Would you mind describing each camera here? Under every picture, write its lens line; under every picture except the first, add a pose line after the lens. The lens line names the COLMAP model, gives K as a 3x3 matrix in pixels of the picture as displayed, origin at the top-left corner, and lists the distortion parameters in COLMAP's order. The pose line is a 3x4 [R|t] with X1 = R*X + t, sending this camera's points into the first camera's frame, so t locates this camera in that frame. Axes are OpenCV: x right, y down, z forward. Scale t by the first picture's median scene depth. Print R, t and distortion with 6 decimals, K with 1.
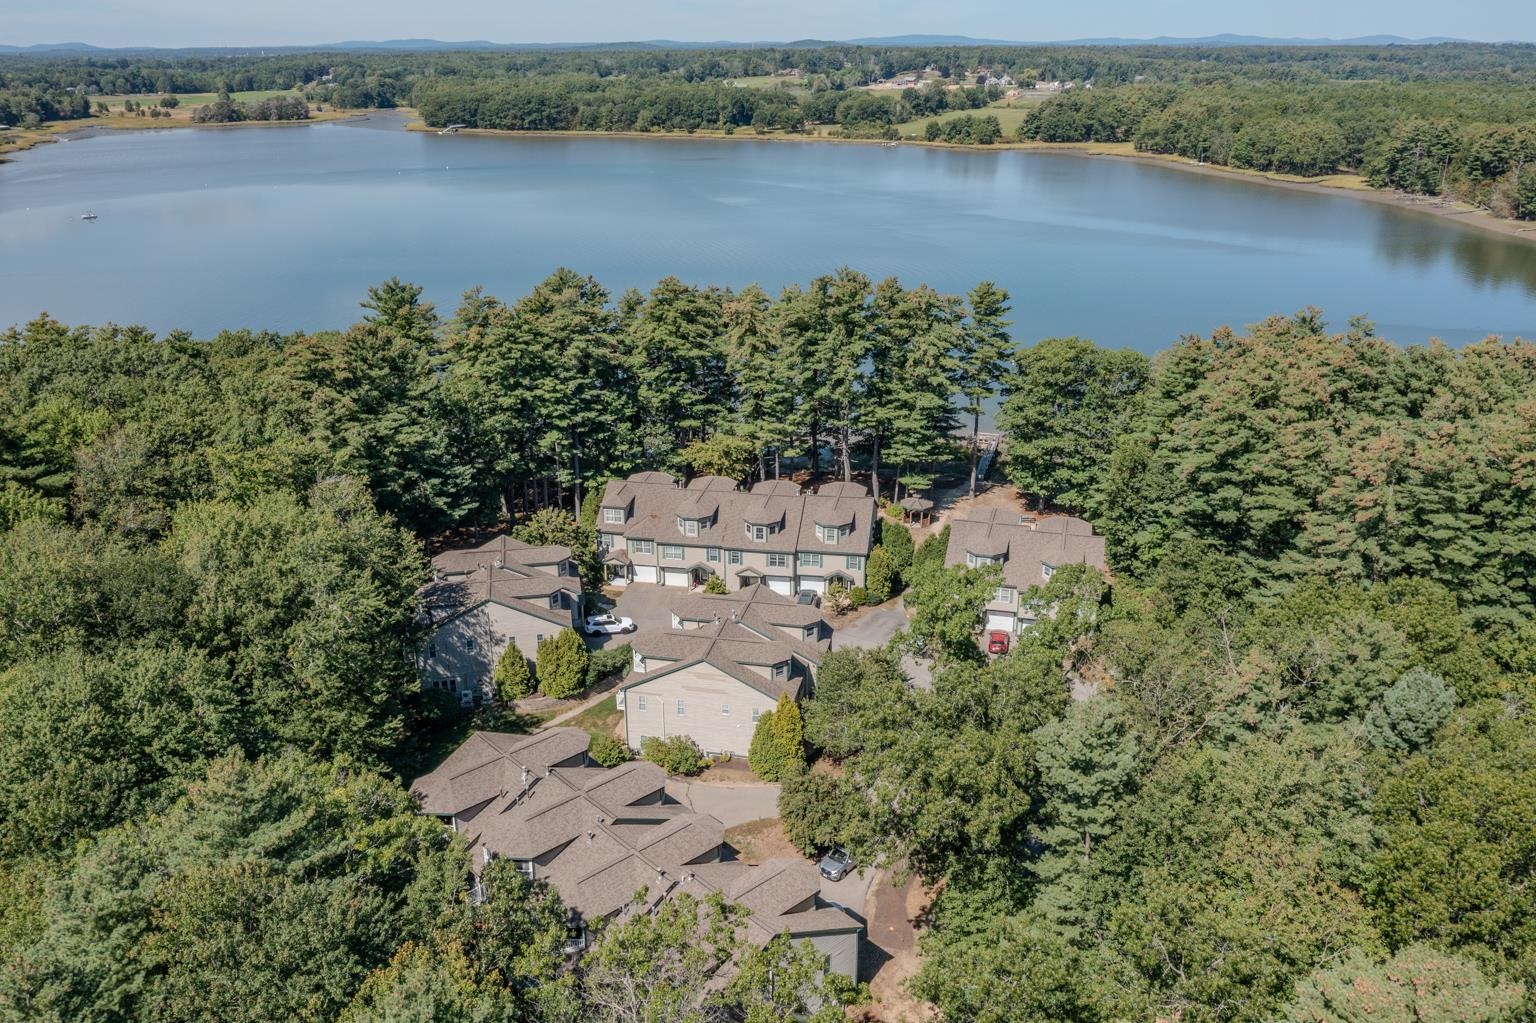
lens RADIAL K [[1214.0, 0, 771.2], [0, 1214.0, 515.1], [0, 0, 1]] dist [-0.013577, -0.000728]
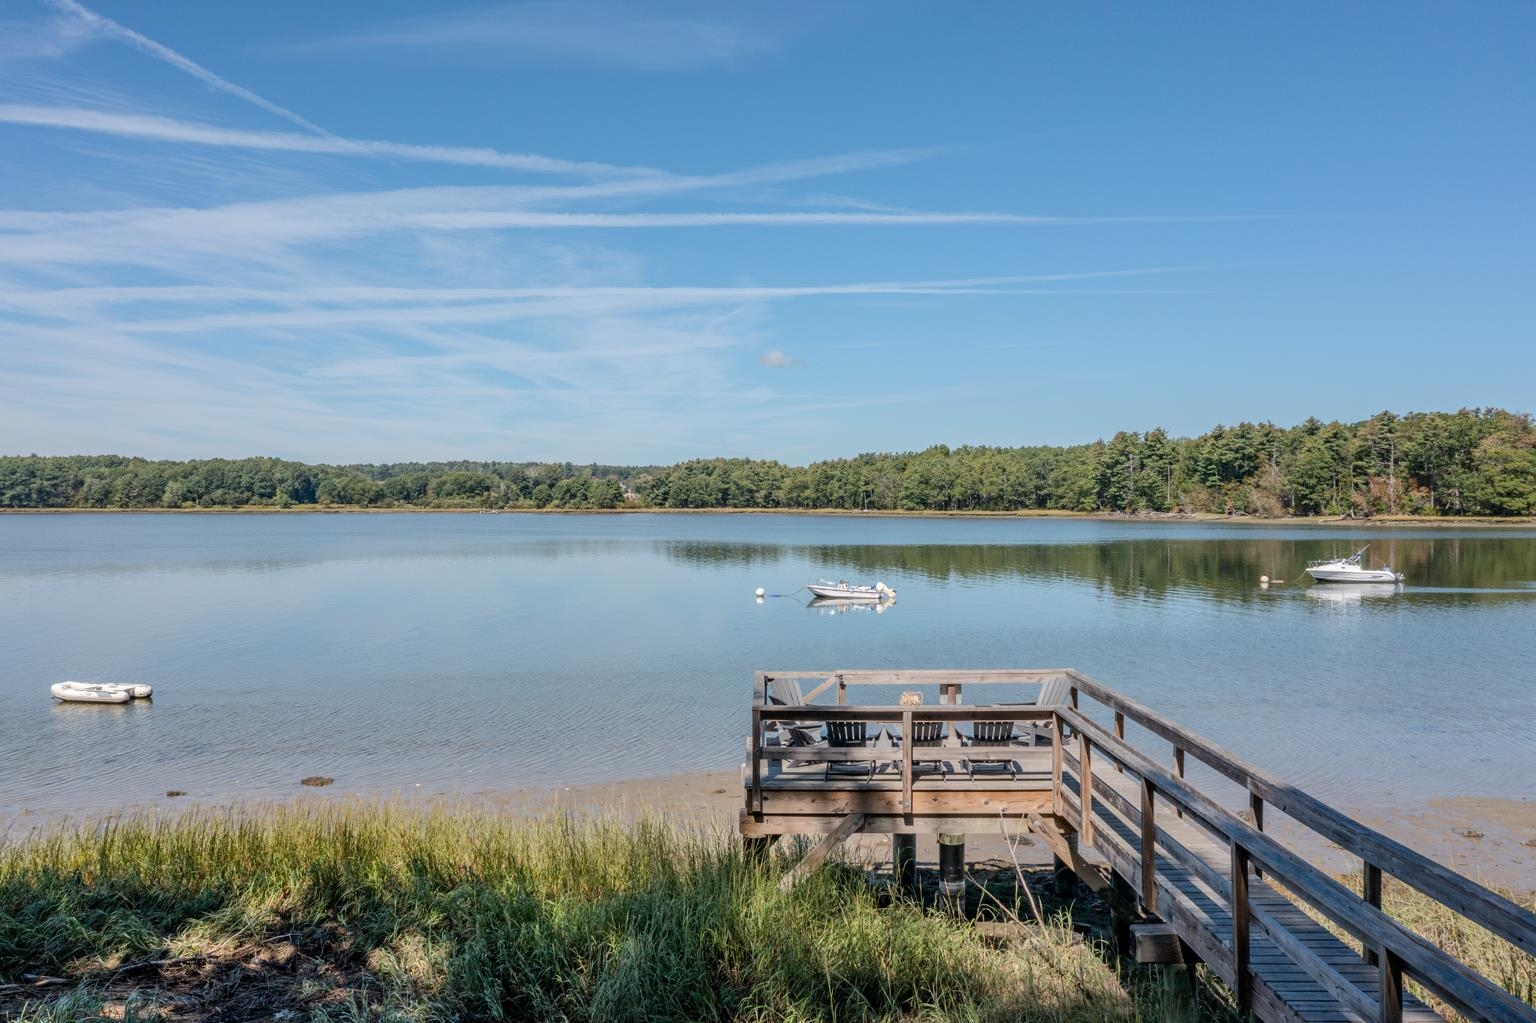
lens RADIAL K [[1214.0, 0, 771.2], [0, 1214.0, 515.1], [0, 0, 1]] dist [-0.013577, -0.000728]
pose [[0.954184, 0.000935, 0.299219, 0.039743], [0.103802, 0.936860, -0.333944, -0.013503], [-0.280639, 0.349703, 0.893840, 0.252640]]
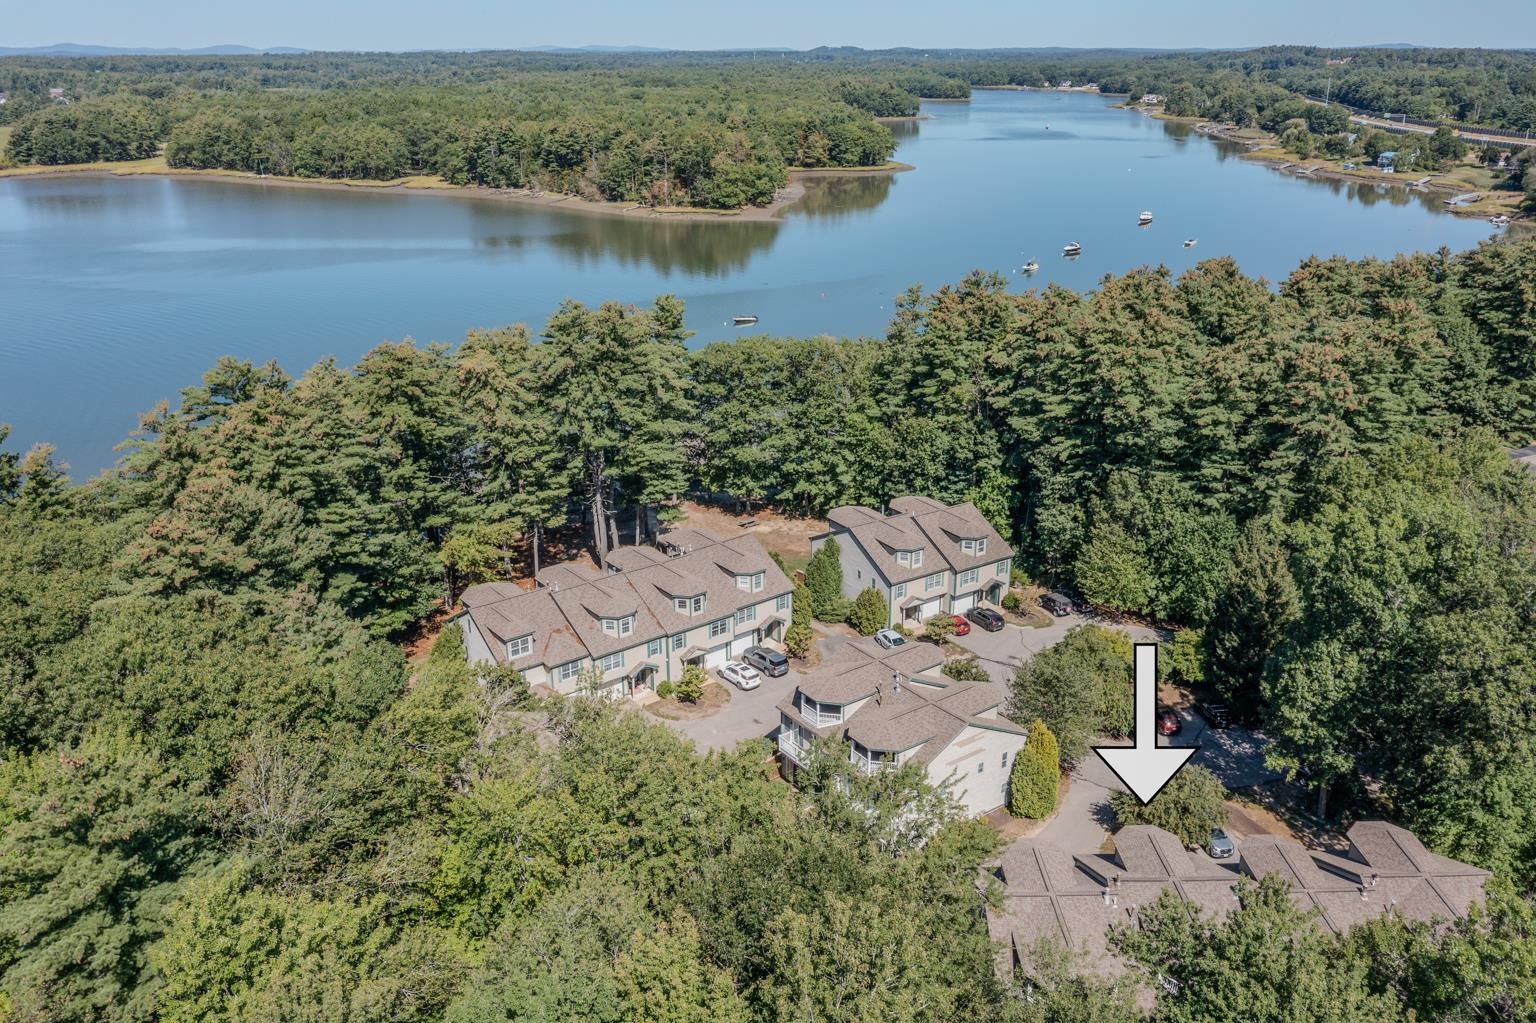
lens RADIAL K [[1214.0, 0, 771.2], [0, 1214.0, 515.1], [0, 0, 1]] dist [-0.013577, -0.000728]
pose [[0.668386, -0.261713, 0.696252, -0.105565], [0.265845, 0.958280, 0.105001, -0.024165], [-0.694685, 0.114914, 0.710076, 0.064637]]
